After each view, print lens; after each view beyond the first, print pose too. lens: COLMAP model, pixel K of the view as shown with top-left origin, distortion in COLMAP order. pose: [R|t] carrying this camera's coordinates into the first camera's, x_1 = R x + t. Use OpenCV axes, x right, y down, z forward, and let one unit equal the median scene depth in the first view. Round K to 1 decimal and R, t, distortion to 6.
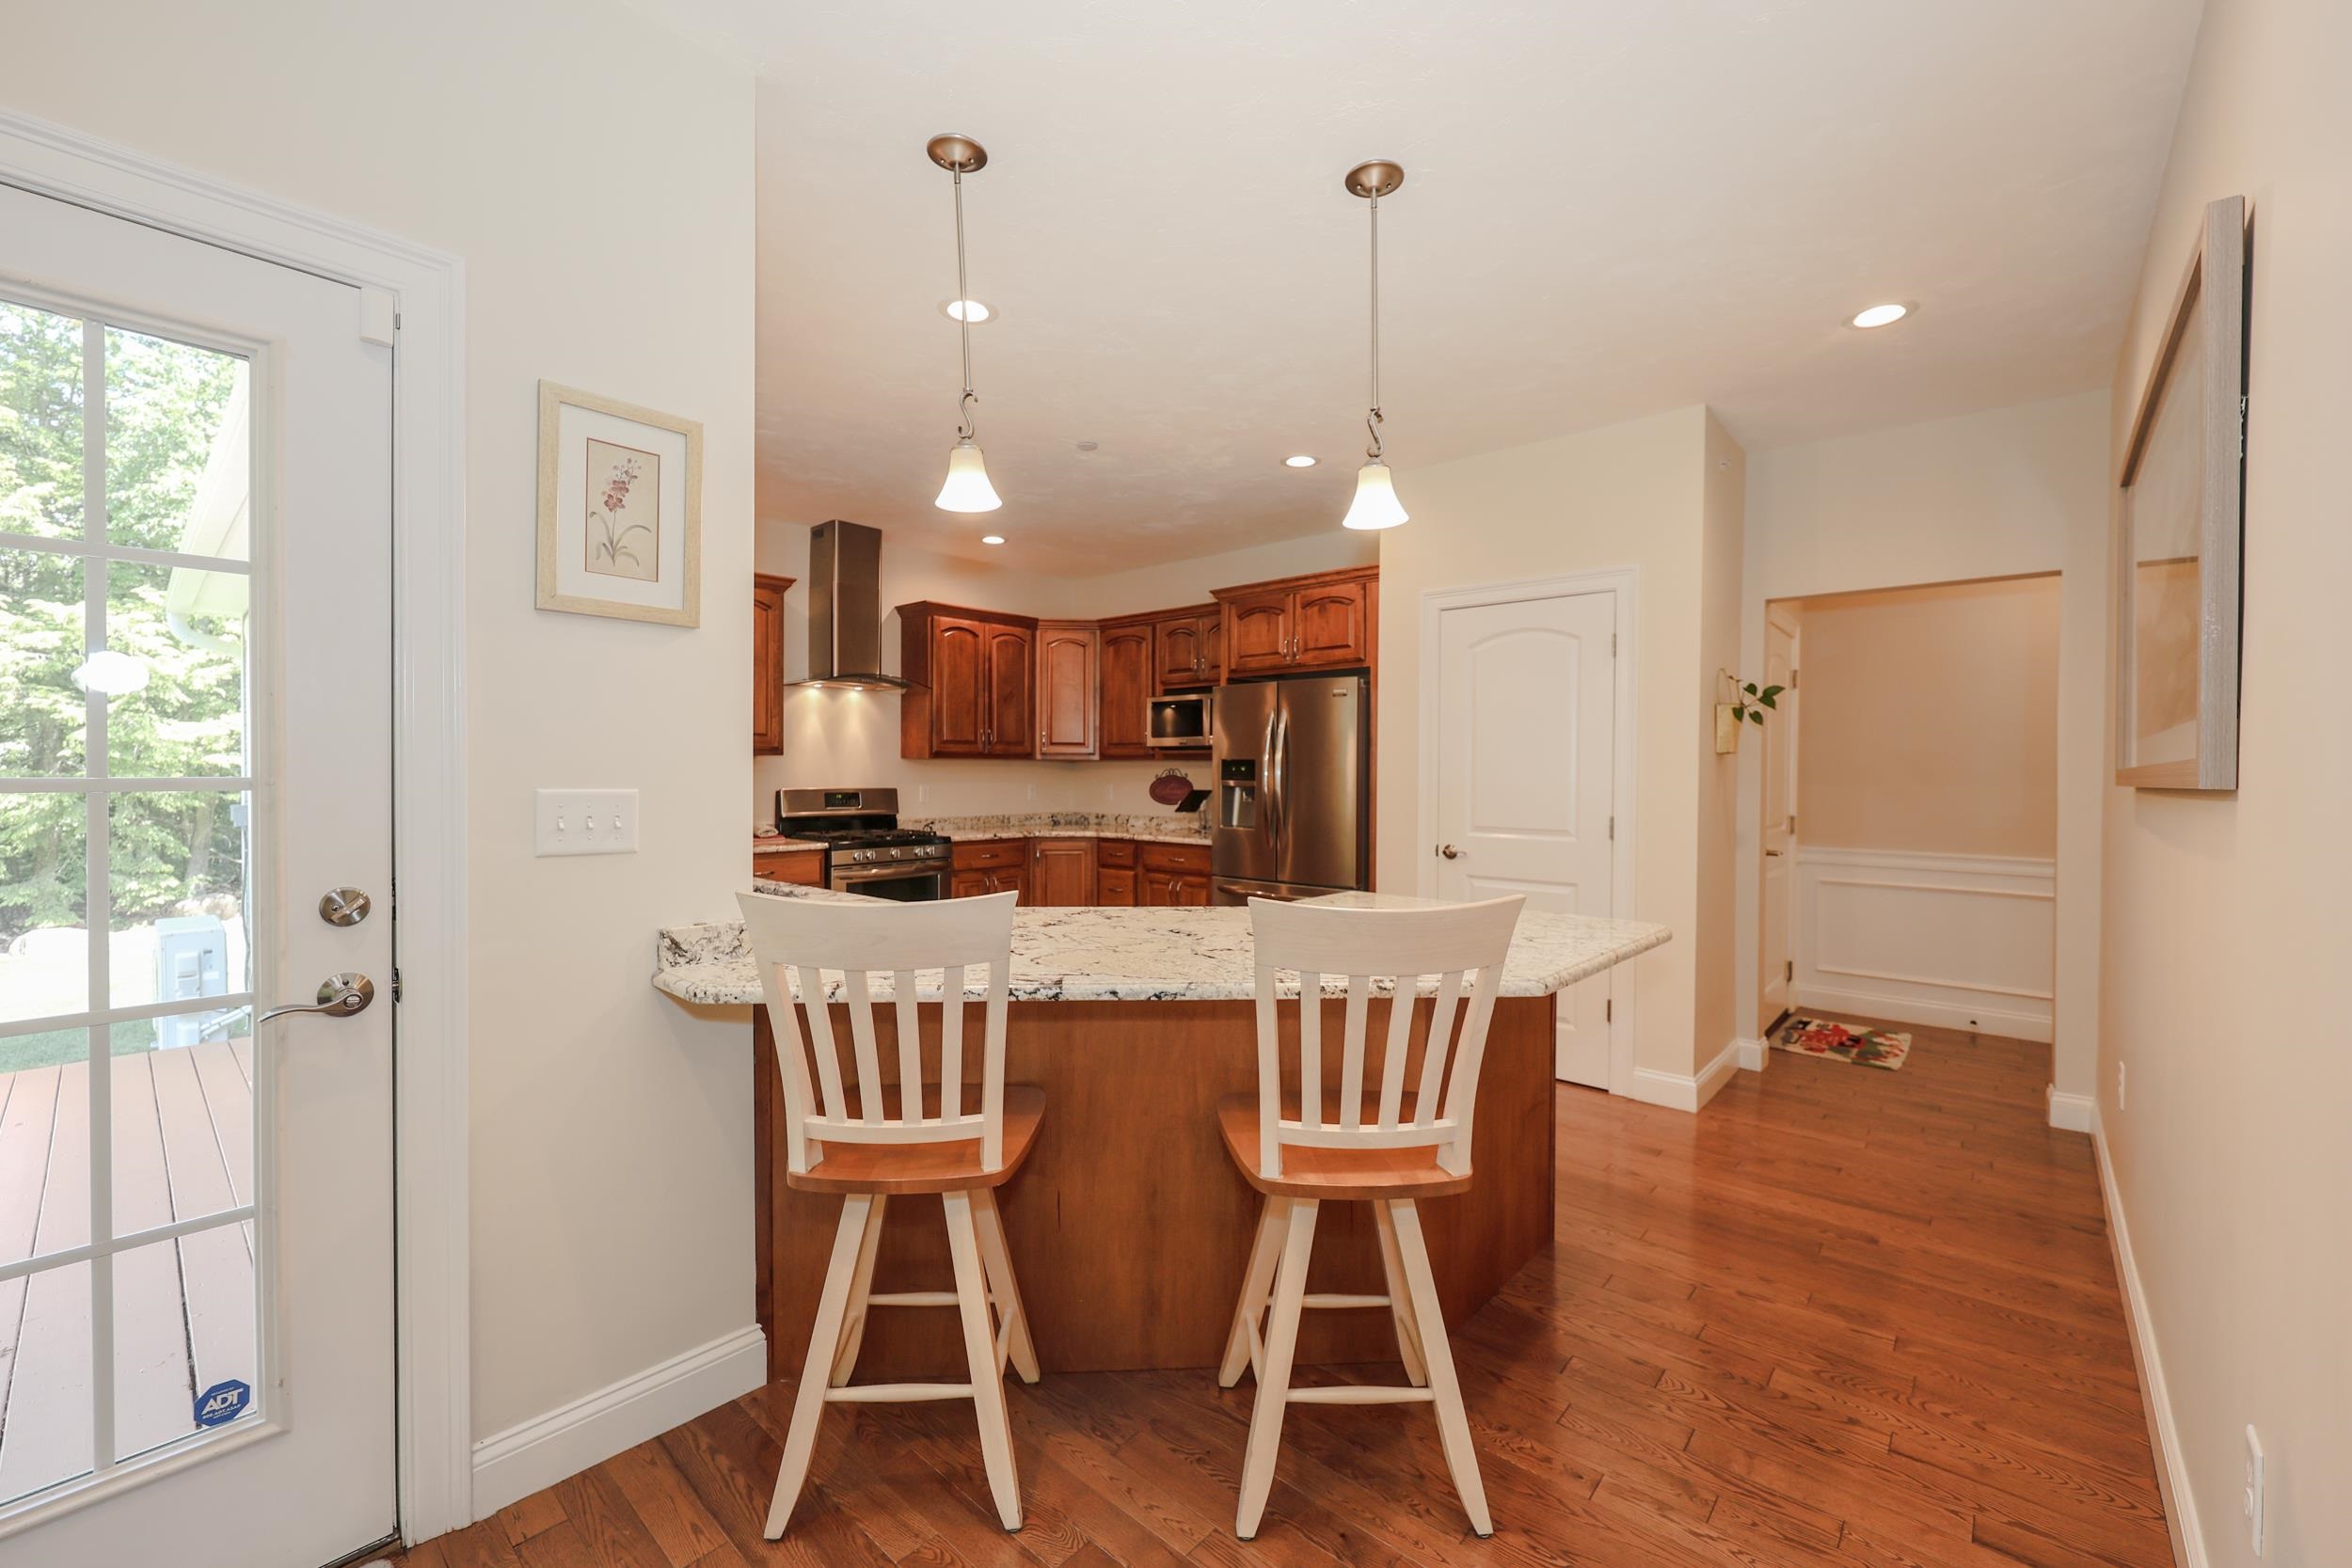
lens RADIAL K [[947.8, 0, 1167.2], [0, 947.8, 775.9], [0, 0, 1]] dist [-0.002880, -0.000344]
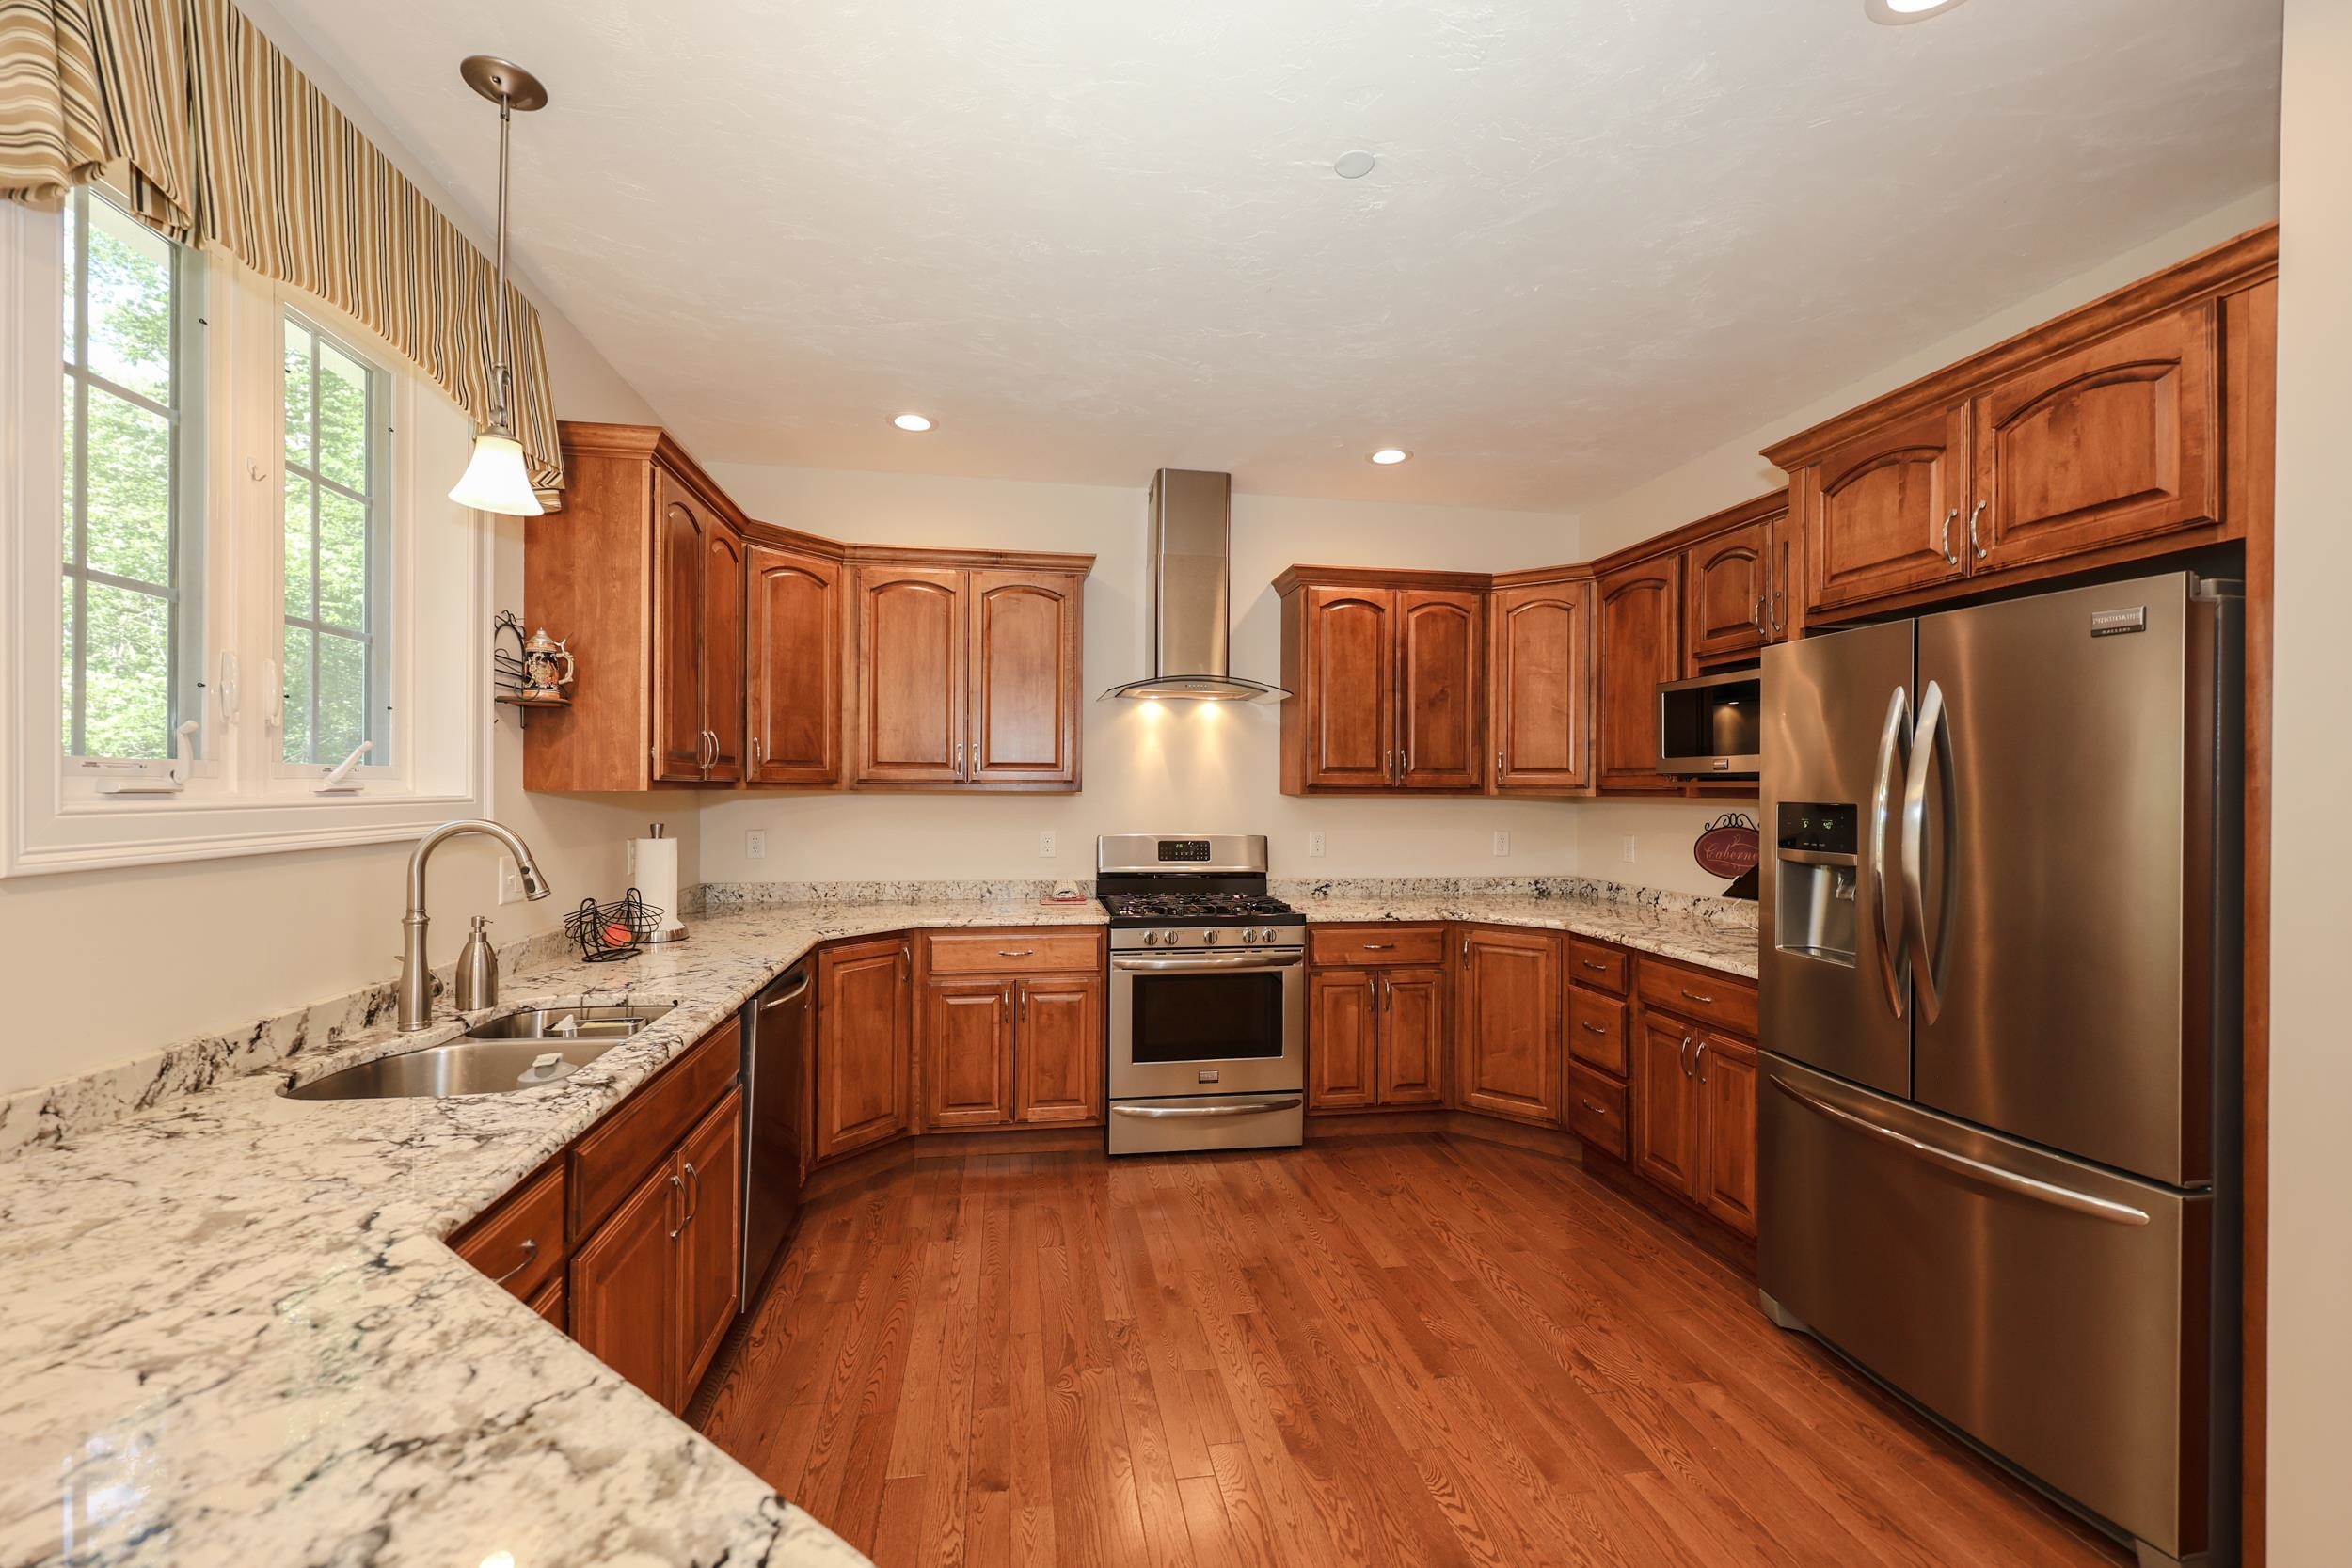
lens RADIAL K [[945.8, 0, 1158.8], [0, 945.8, 784.2], [0, 0, 1]] dist [-0.002814, -0.000340]
pose [[0.774365, -0.002638, -0.632733, 0.115643], [-0.006089, 0.999914, -0.011620, -0.019533], [0.632710, 0.012851, 0.774282, 0.454813]]
